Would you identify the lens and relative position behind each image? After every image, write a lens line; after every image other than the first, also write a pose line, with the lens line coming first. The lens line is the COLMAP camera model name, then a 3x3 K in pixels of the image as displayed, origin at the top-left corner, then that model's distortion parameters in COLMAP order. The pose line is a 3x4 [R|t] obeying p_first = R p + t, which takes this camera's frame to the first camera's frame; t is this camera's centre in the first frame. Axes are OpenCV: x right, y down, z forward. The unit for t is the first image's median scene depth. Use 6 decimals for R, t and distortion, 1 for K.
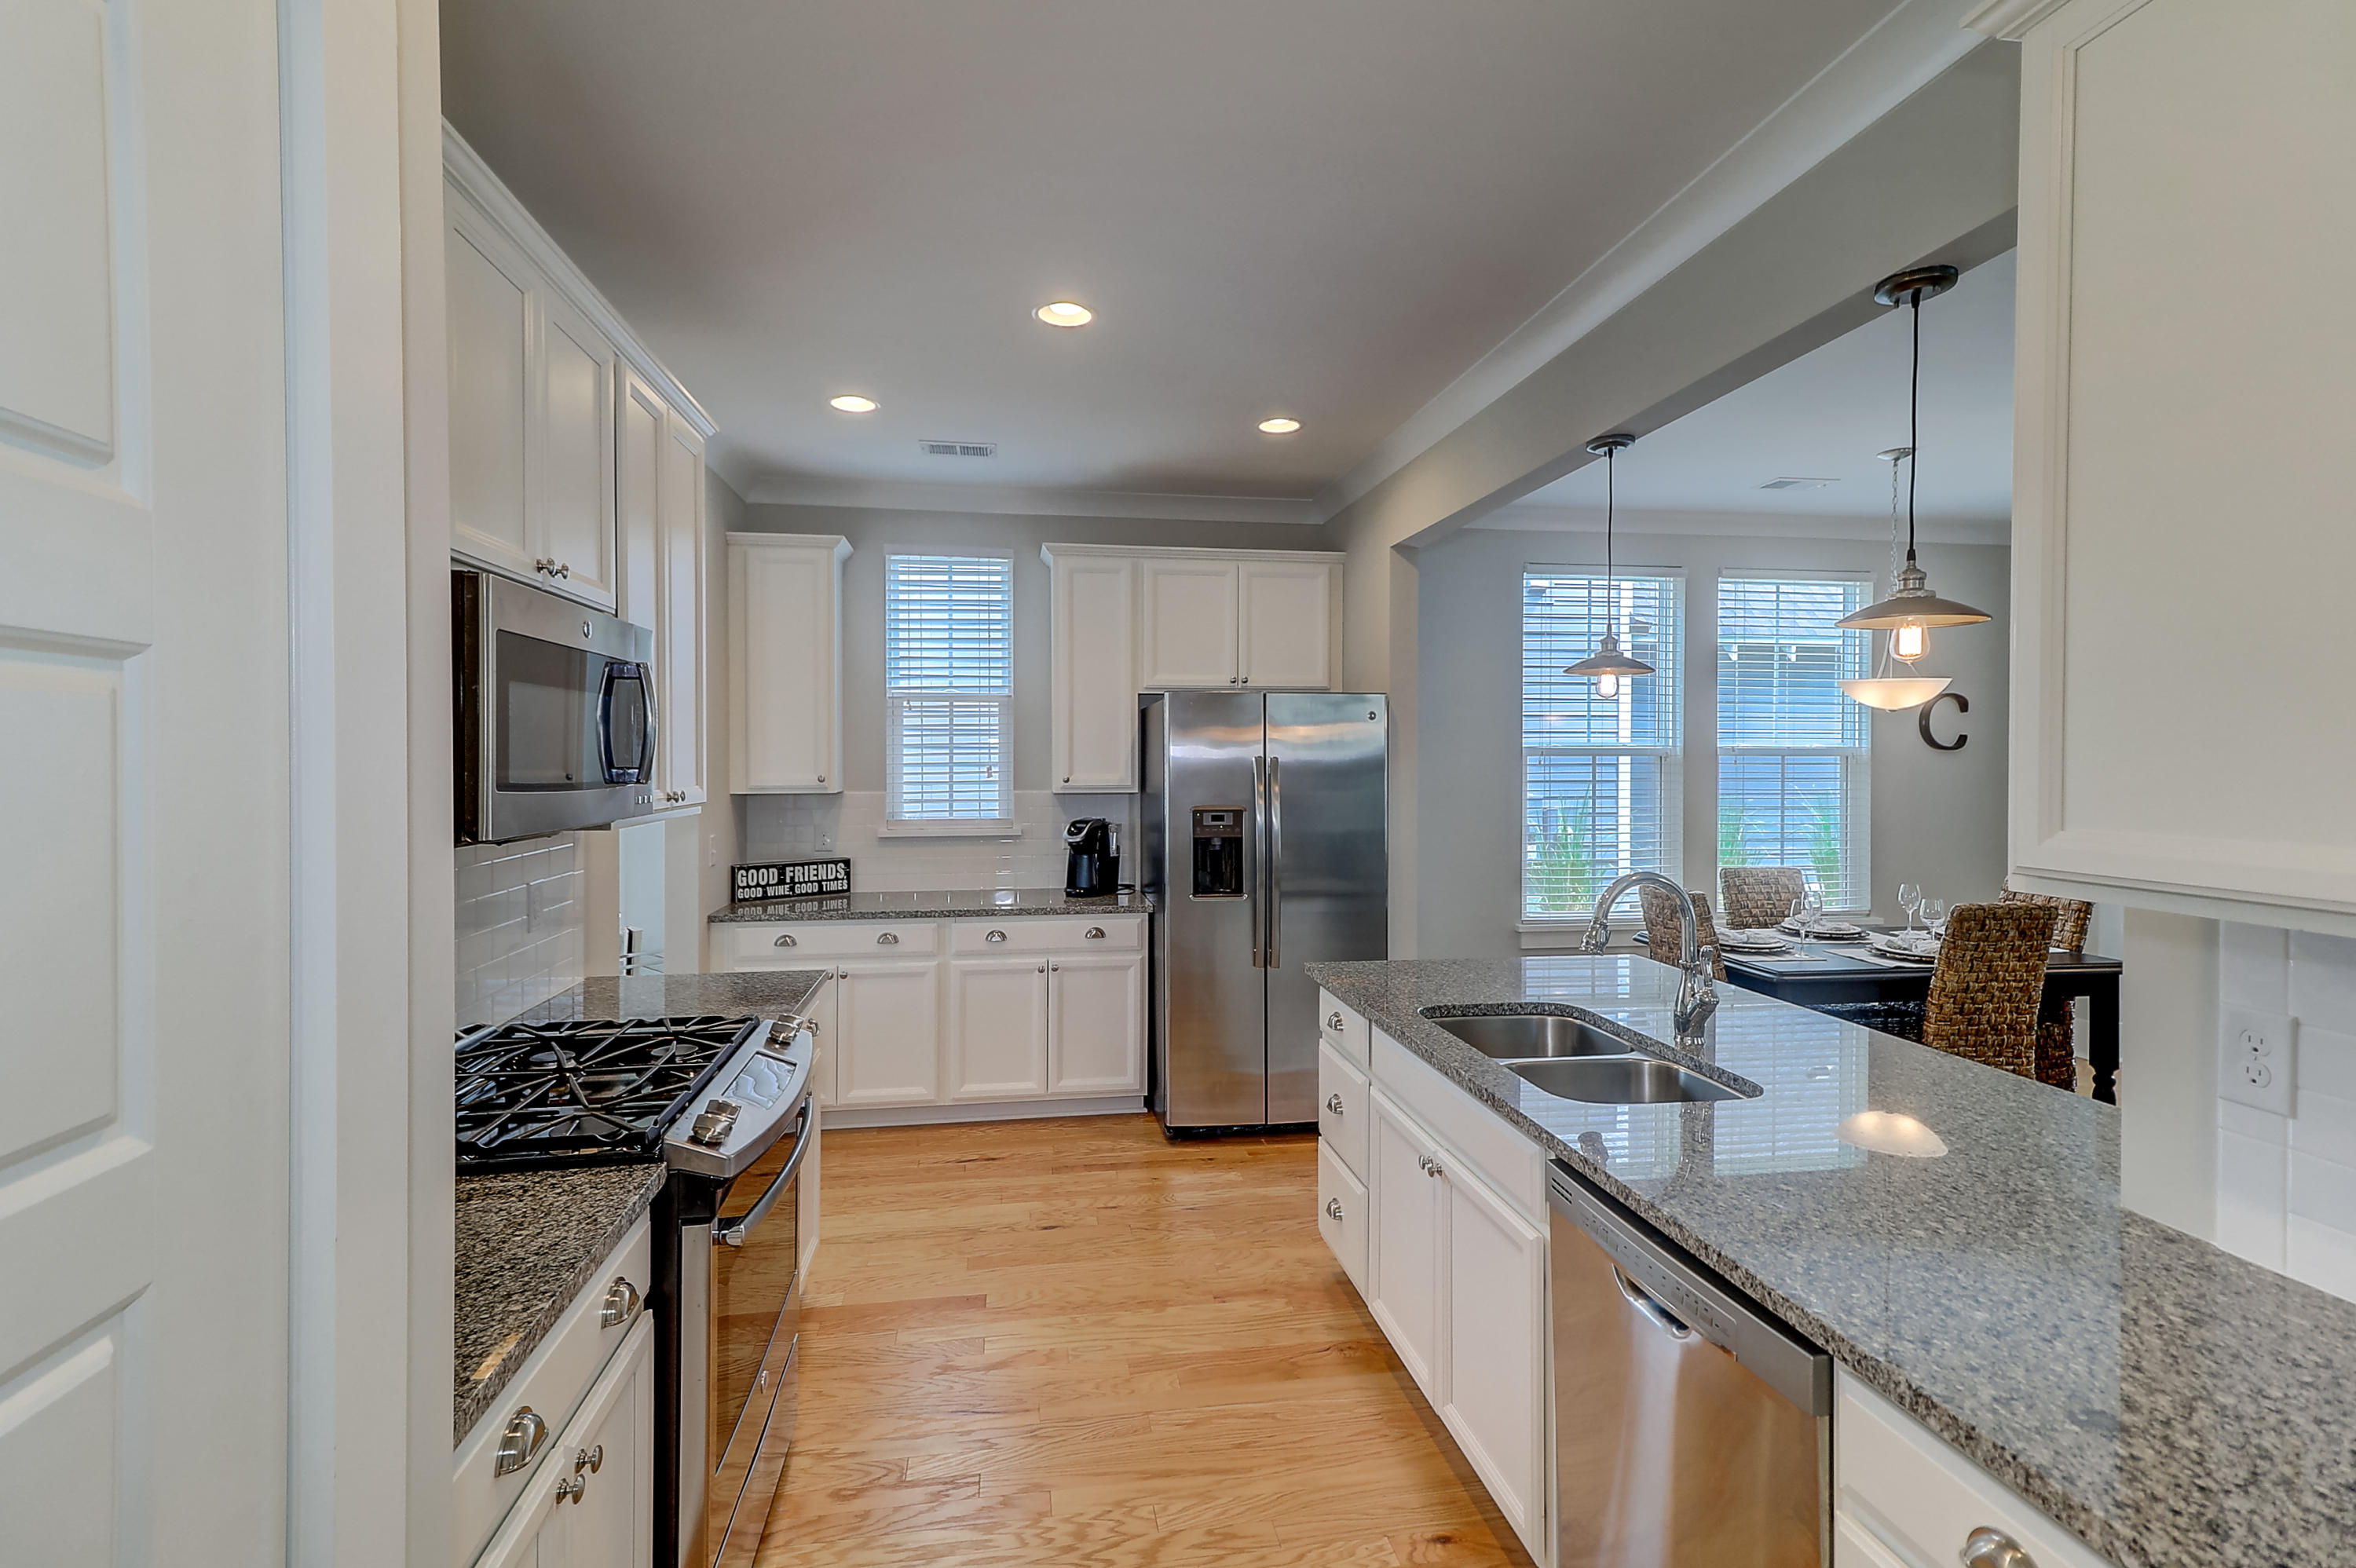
lens RADIAL K [[1085.5, 0, 1170.5], [0, 1085.5, 772.2], [0, 0, 1]] dist [0.027651, -0.002525]
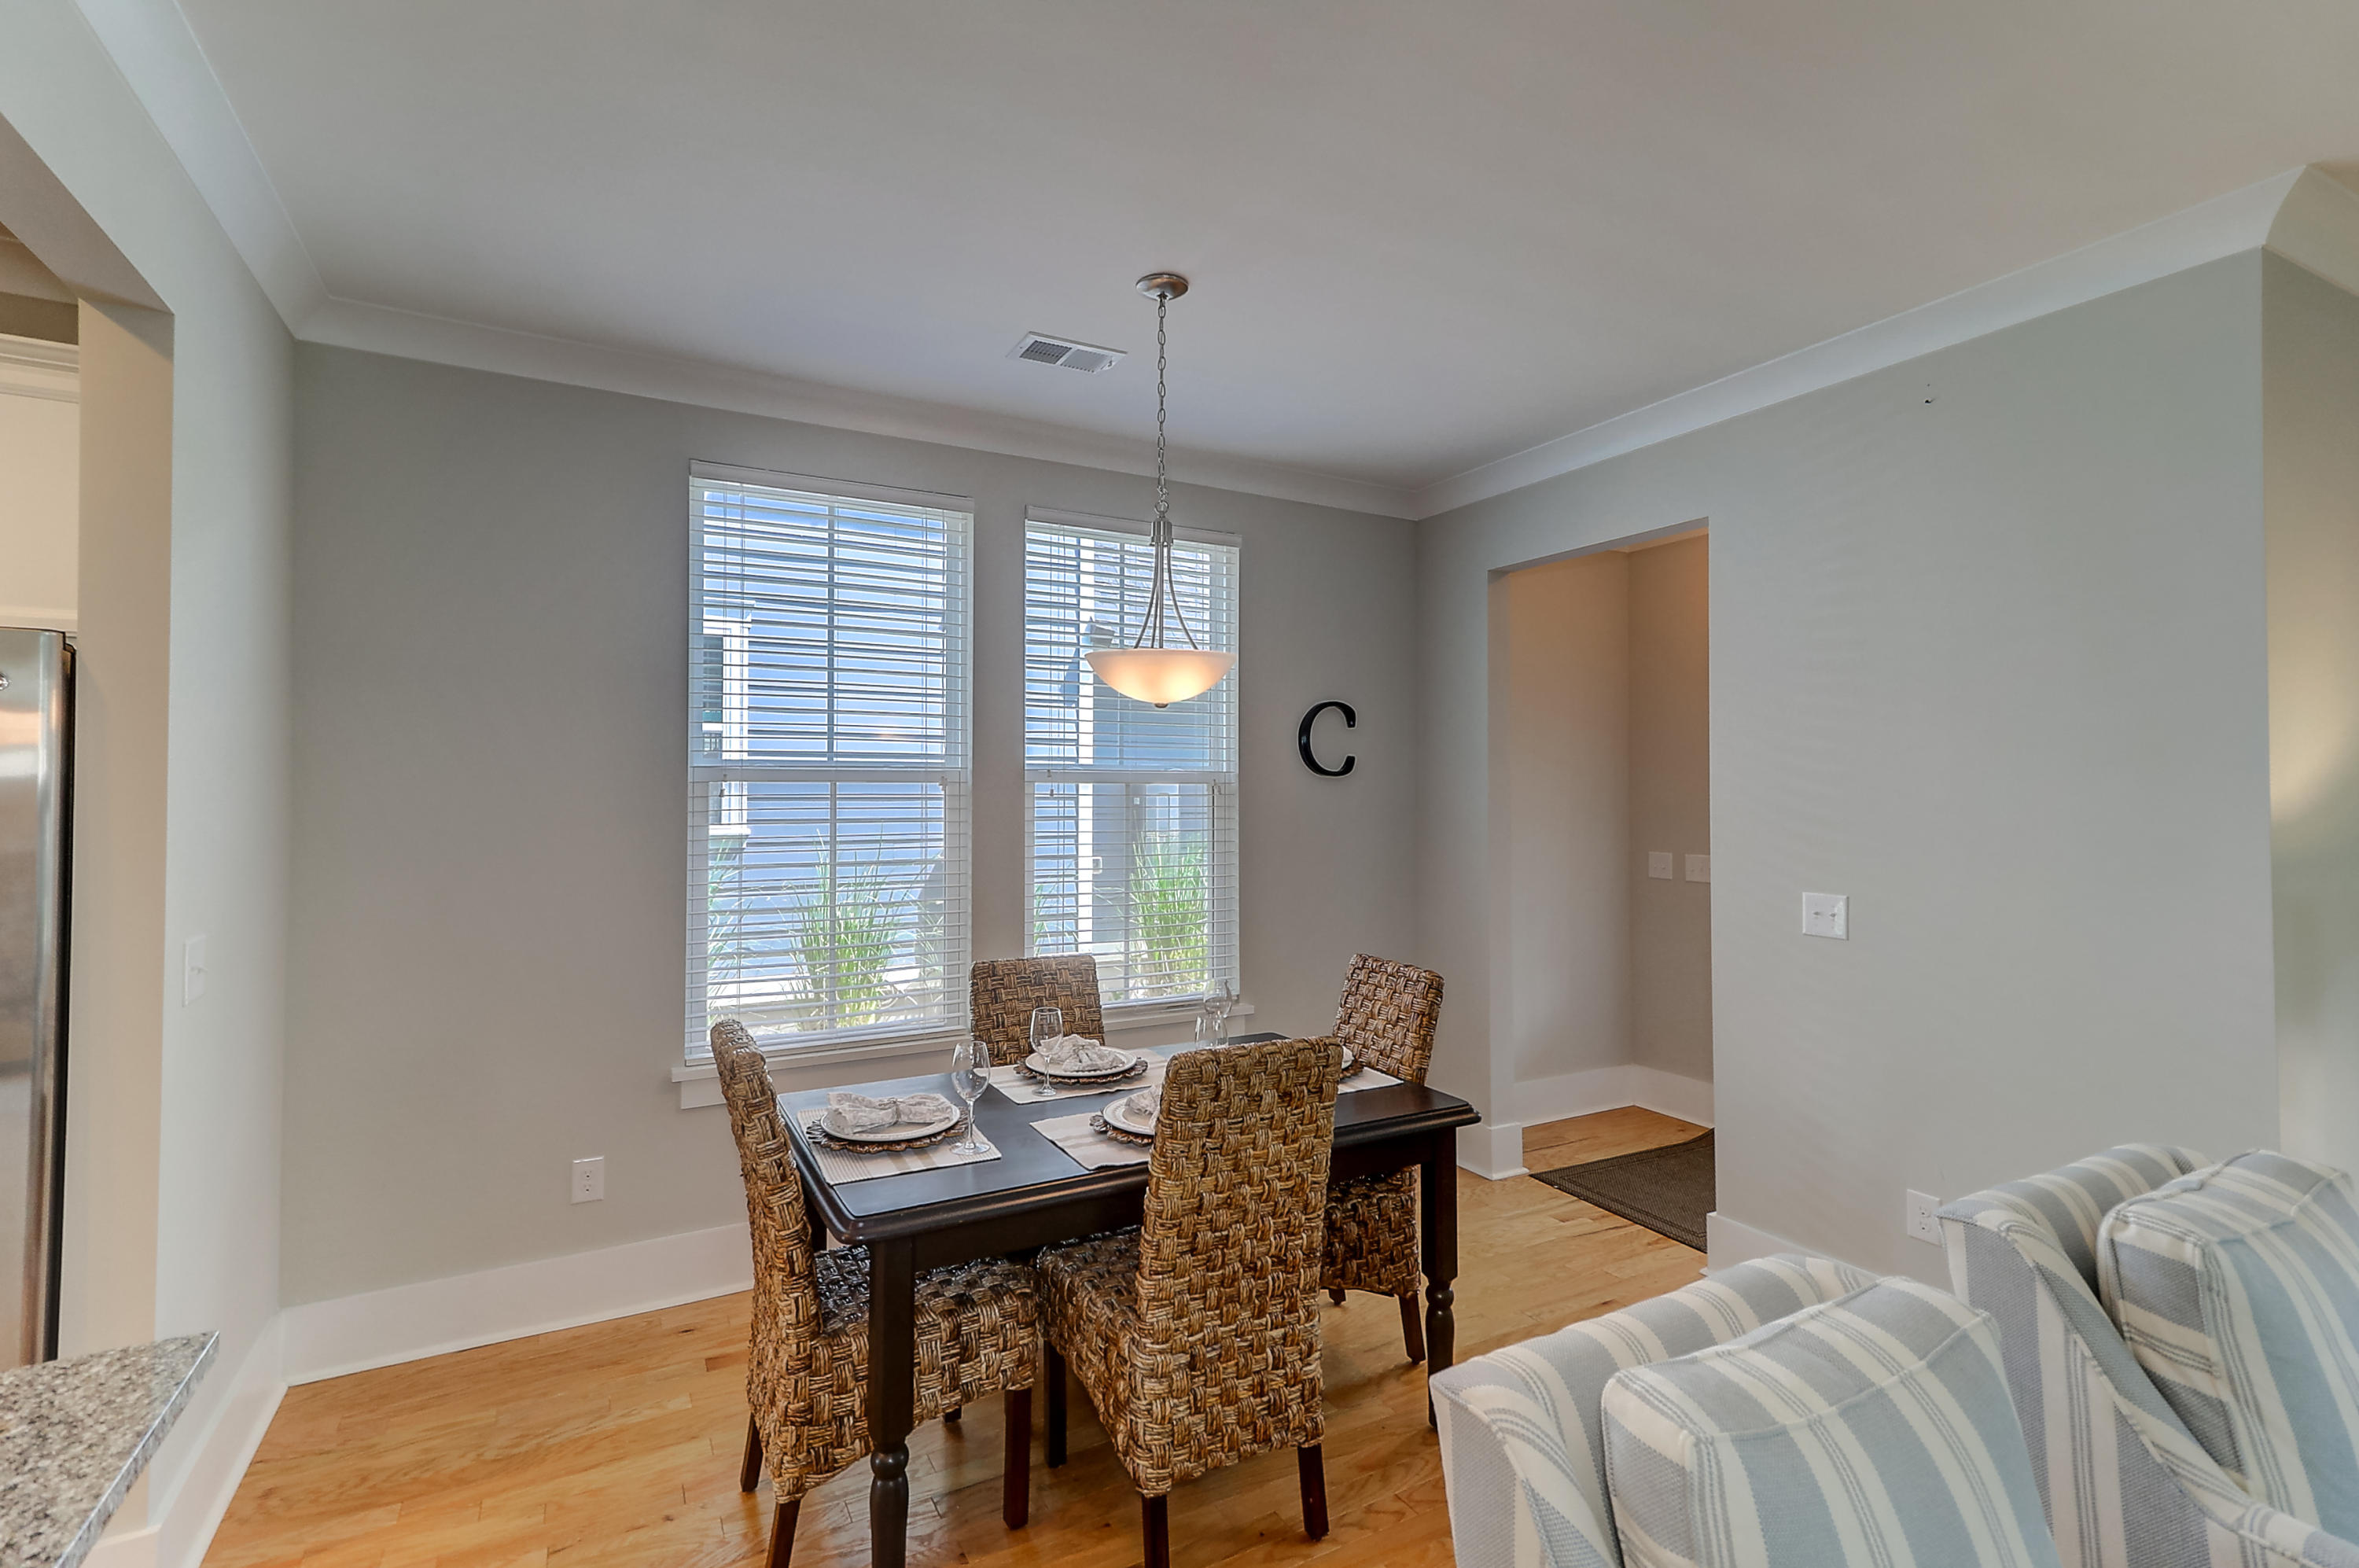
lens RADIAL K [[1087.0, 0, 1186.5], [0, 1087.0, 780.3], [0, 0, 1]] dist [0.027651, -0.002525]
pose [[0.941998, 0.001773, 0.335614, 0.528236], [0.006347, 0.999713, -0.023097, -0.000789], [-0.335559, 0.023888, 0.941716, 0.483661]]
